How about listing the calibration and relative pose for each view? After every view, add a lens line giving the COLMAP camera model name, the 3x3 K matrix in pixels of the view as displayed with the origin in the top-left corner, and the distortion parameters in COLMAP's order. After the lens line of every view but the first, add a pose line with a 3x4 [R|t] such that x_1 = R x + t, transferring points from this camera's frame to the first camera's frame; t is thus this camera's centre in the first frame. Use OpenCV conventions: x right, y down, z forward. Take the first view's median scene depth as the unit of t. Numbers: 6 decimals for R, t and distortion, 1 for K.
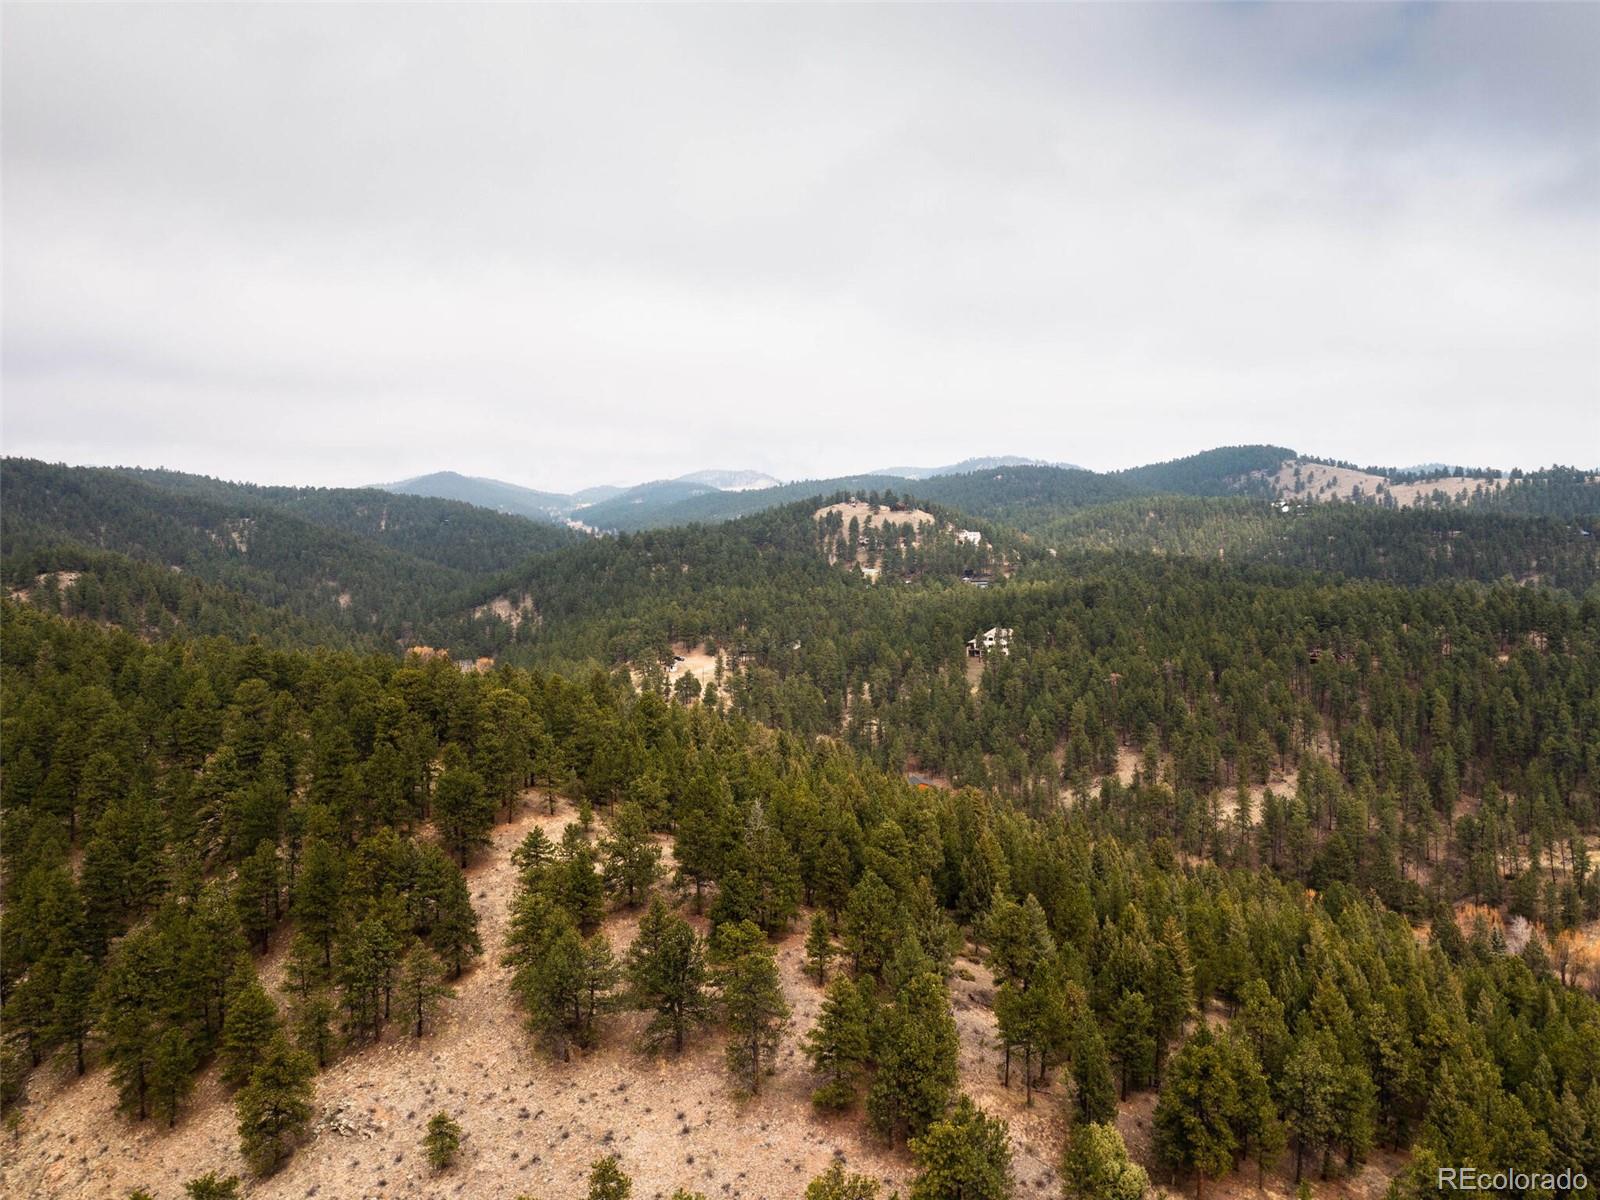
lens RADIAL K [[1429.8, 0, 793.9], [0, 1429.8, 597.1], [0, 0, 1]] dist [-0.004112, 0.002763]
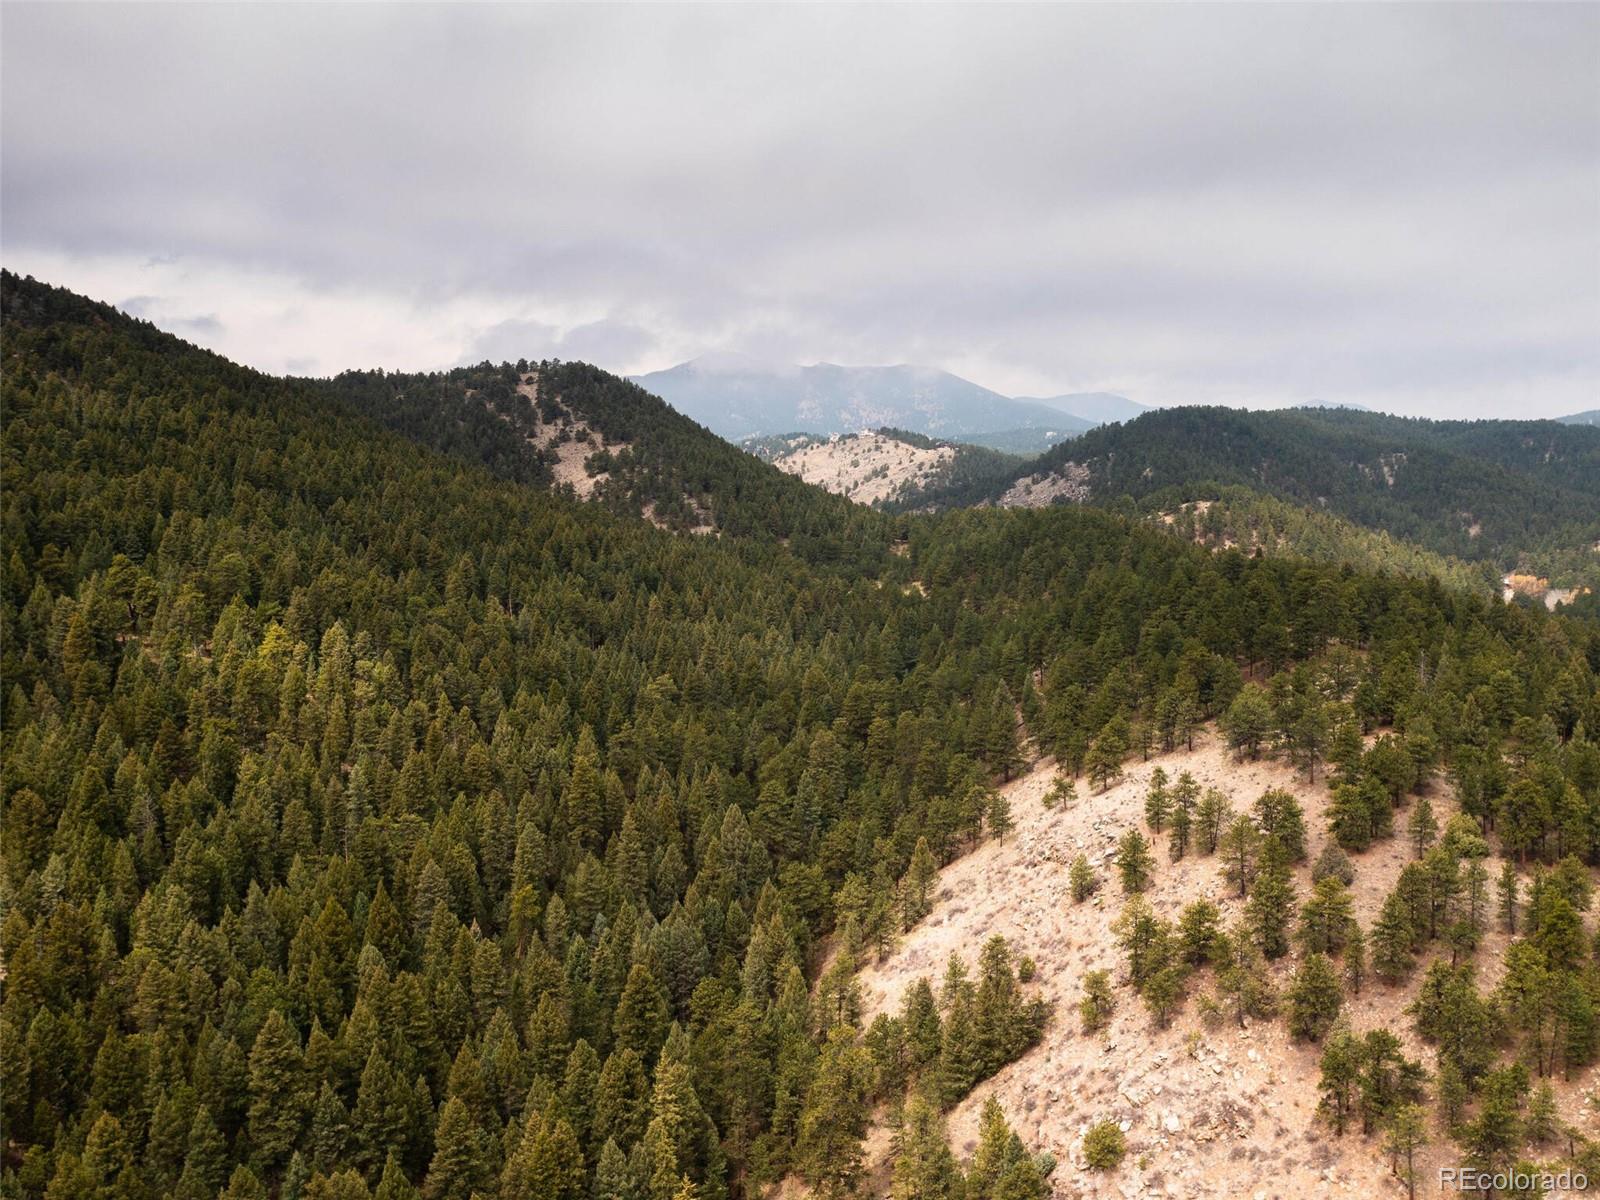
lens RADIAL K [[1429.8, 0, 803.4], [0, 1429.8, 605.0], [0, 0, 1]] dist [-0.004112, 0.002763]
pose [[0.694491, 0.060111, -0.716986, 0.099882], [-0.021607, 0.997797, 0.062725, 0.001601], [0.719177, -0.028070, 0.694260, -0.091360]]
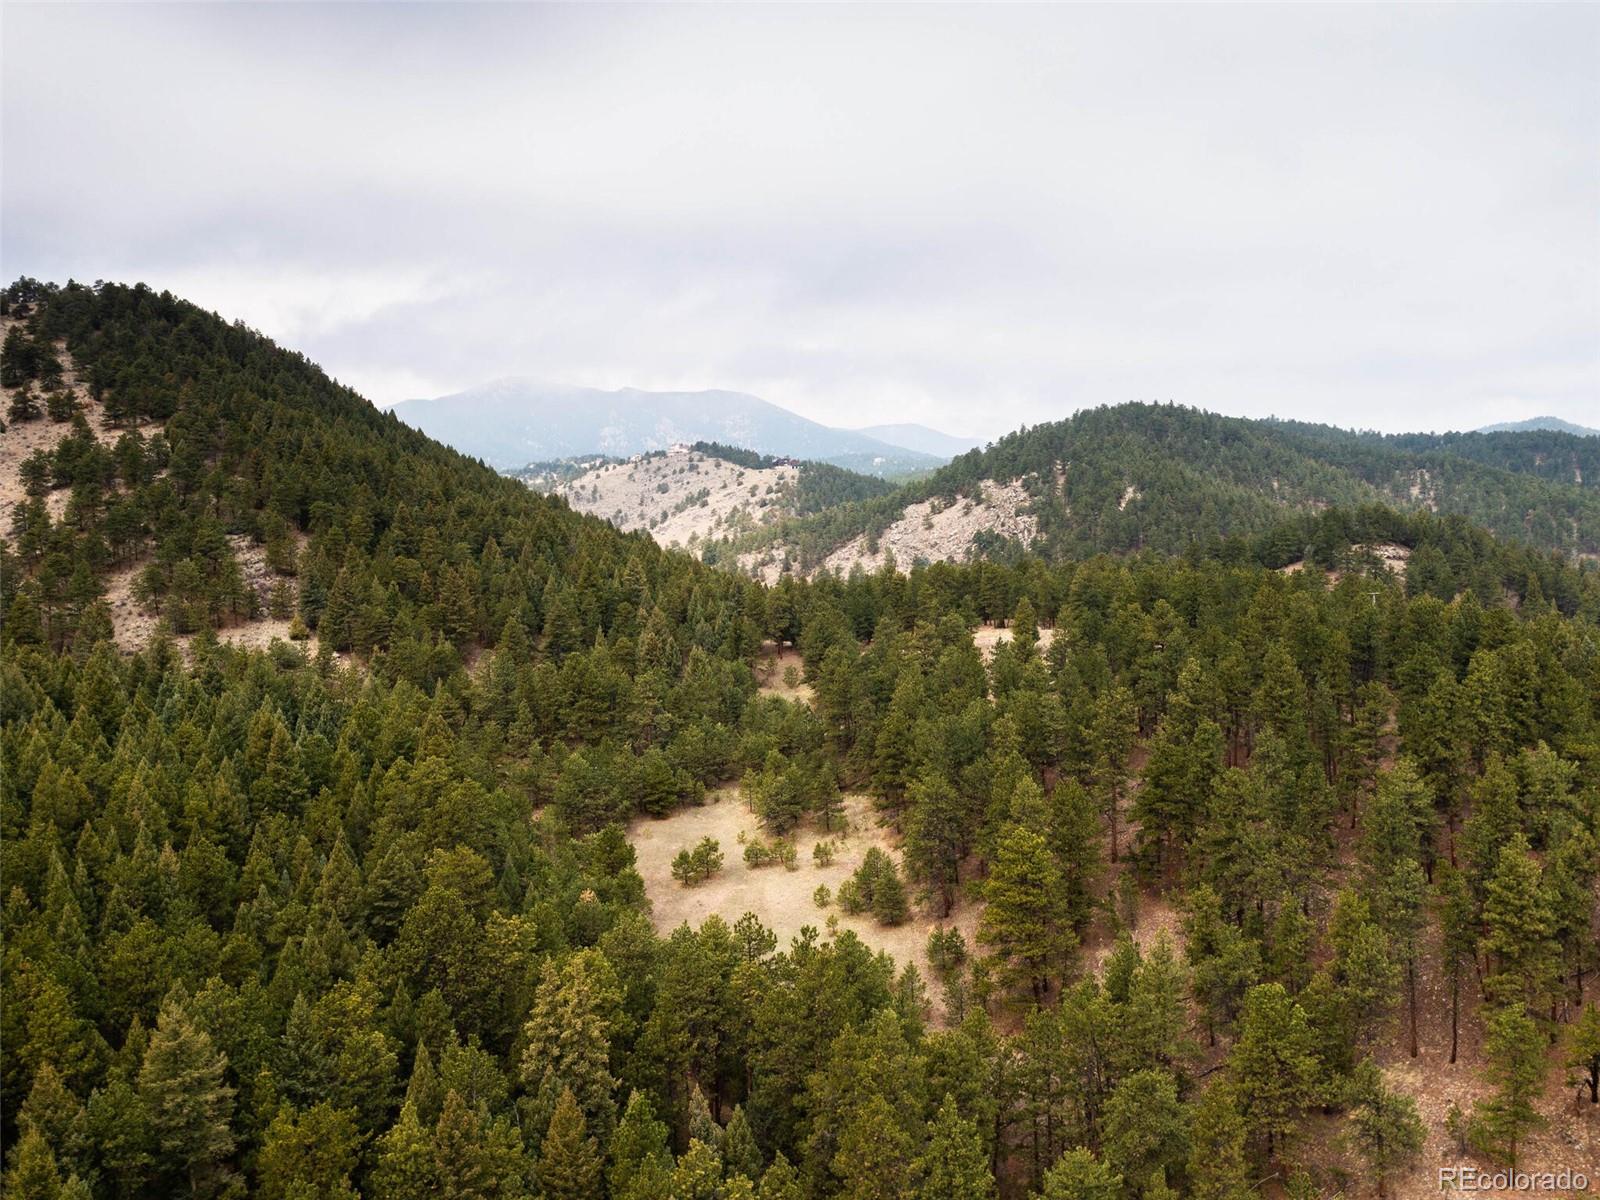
lens RADIAL K [[1429.8, 0, 788.0], [0, 1429.8, 596.8], [0, 0, 1]] dist [-0.004112, 0.002763]
pose [[0.777690, 0.032235, -0.627821, -0.188274], [-0.015454, 0.999363, 0.032167, -0.006514], [0.628458, -0.015314, 0.777693, 0.206452]]
